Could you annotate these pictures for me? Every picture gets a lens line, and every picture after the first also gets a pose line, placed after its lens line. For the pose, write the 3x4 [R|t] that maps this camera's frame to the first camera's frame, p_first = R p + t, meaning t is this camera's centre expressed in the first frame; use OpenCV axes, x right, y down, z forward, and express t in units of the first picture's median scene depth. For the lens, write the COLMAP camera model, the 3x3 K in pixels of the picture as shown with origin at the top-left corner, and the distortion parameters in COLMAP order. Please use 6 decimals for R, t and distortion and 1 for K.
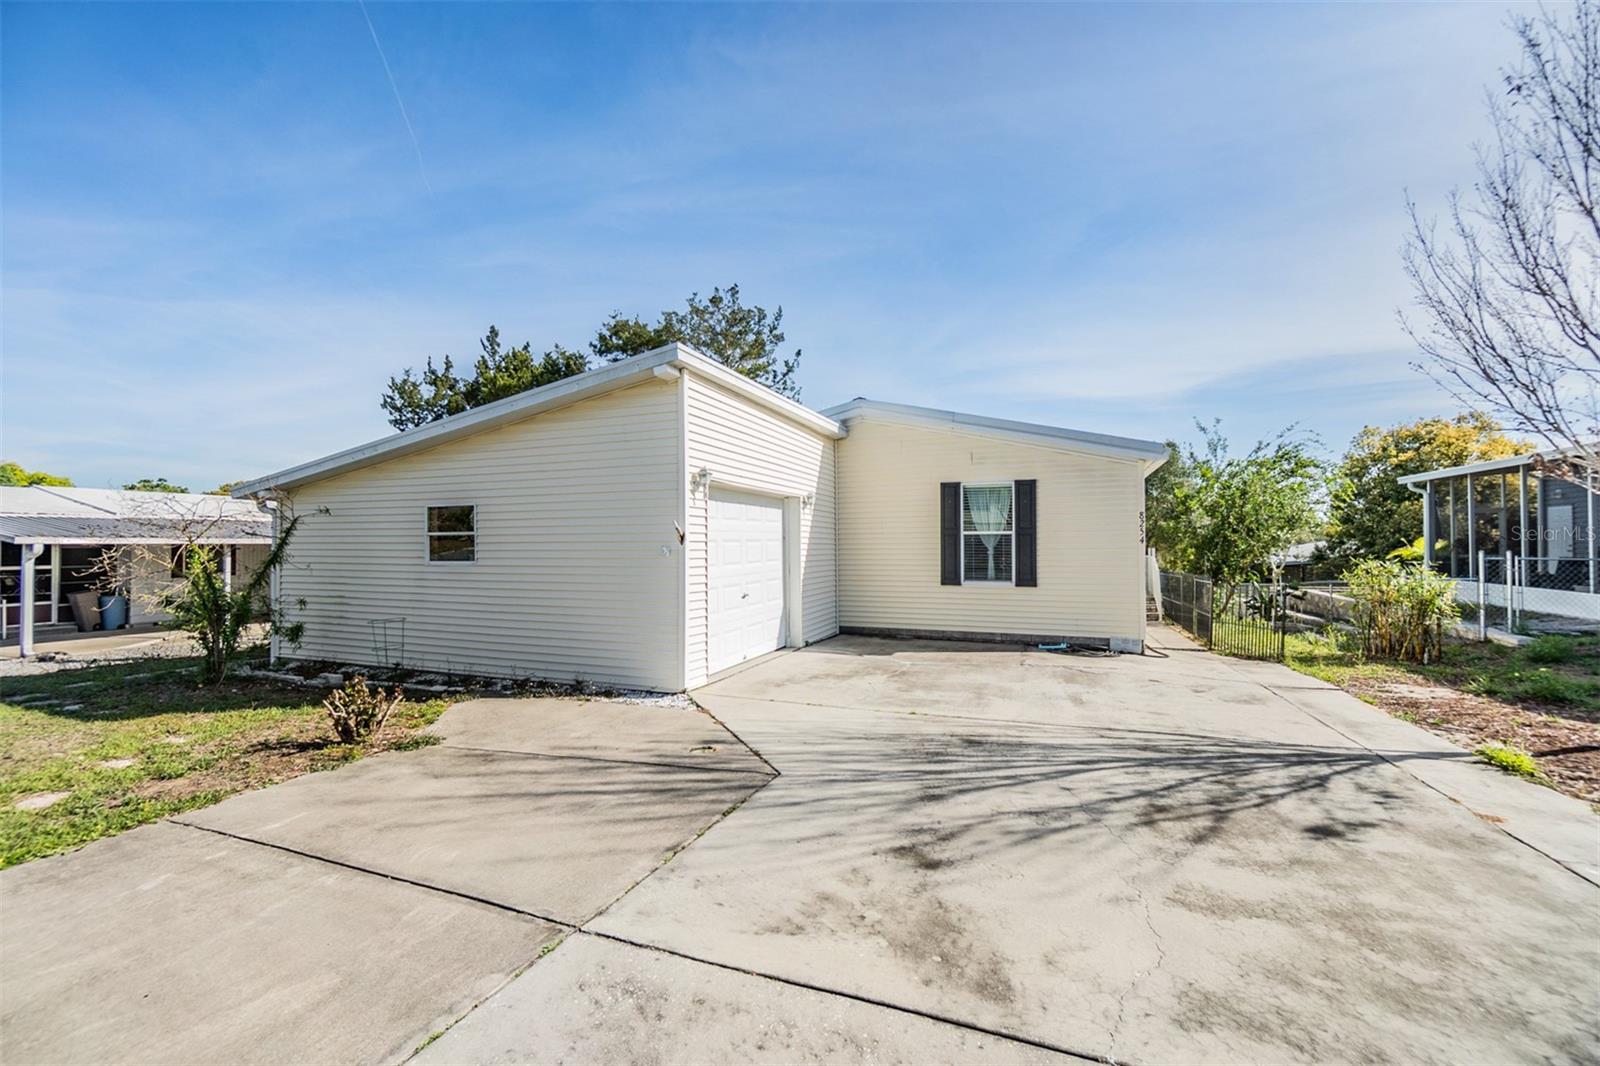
lens RADIAL K [[697.2, 0, 793.9], [0, 697.2, 531.4], [0, 0, 1]] dist [-0.008441, 0.000998]
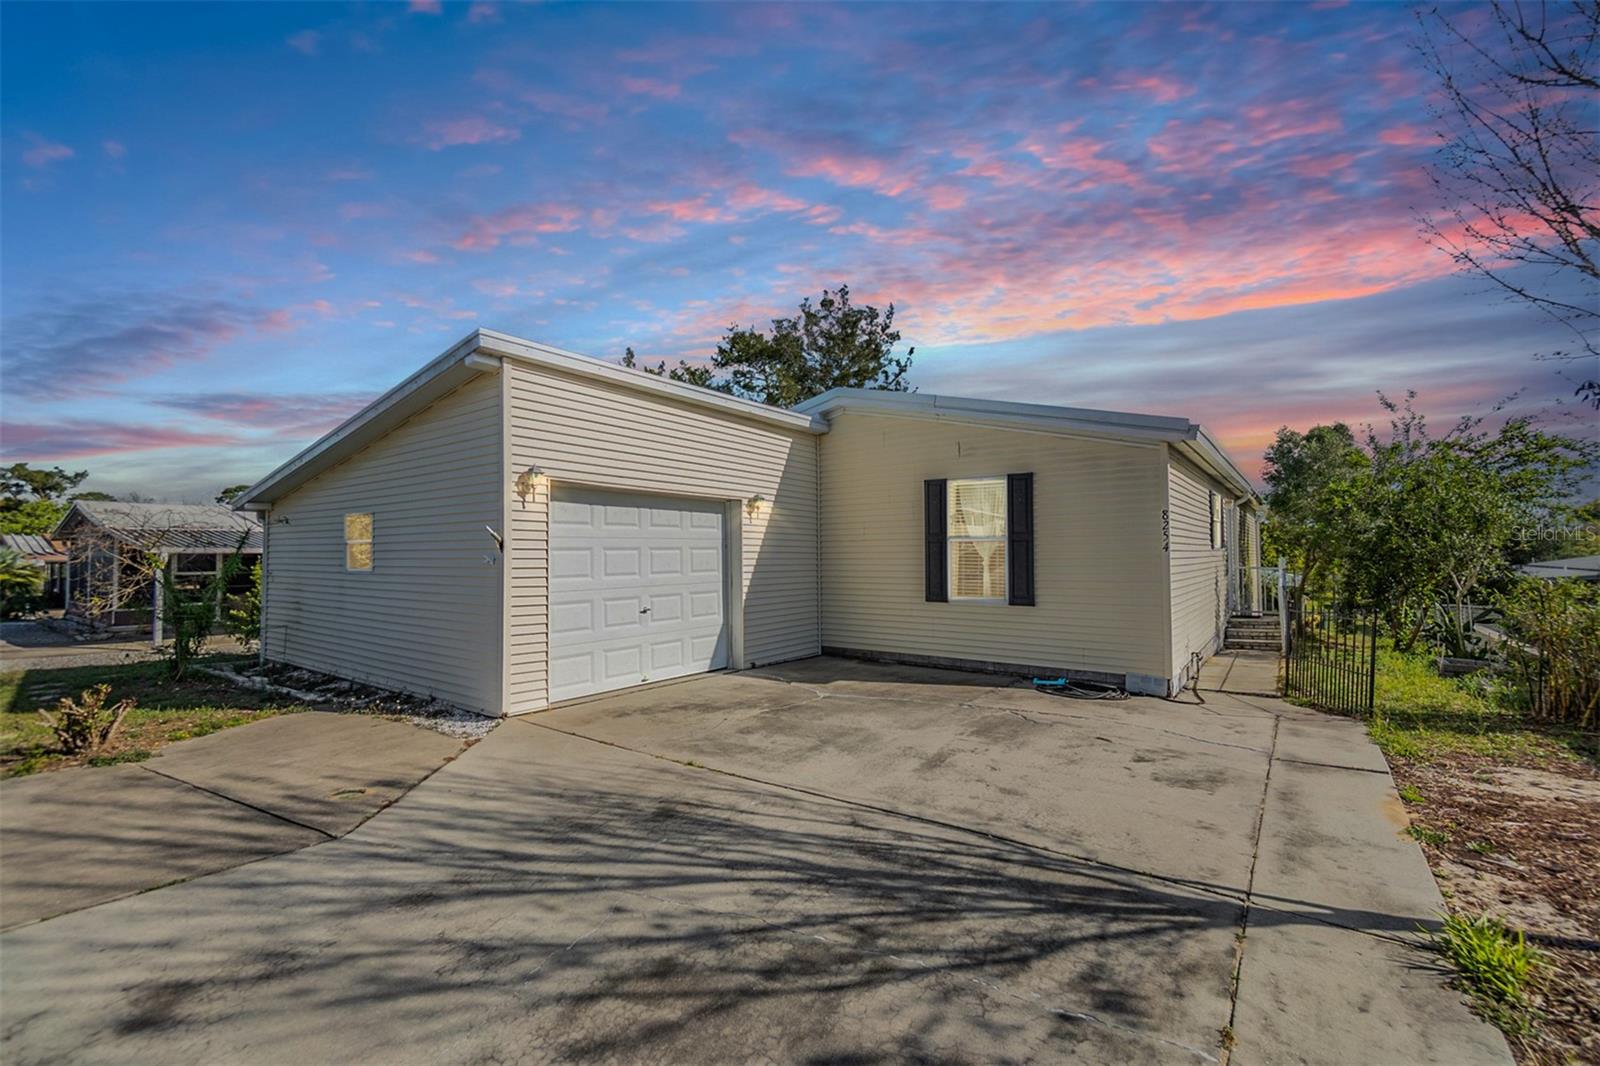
lens RADIAL K [[697.2, 0, 802.2], [0, 697.2, 537.9], [0, 0, 1]] dist [-0.008441, 0.000998]
pose [[0.965933, -0.006268, -0.258715, 0.623998], [0.004600, 0.999965, -0.007055, 0.011832], [0.258750, 0.005625, 0.965928, 0.328256]]
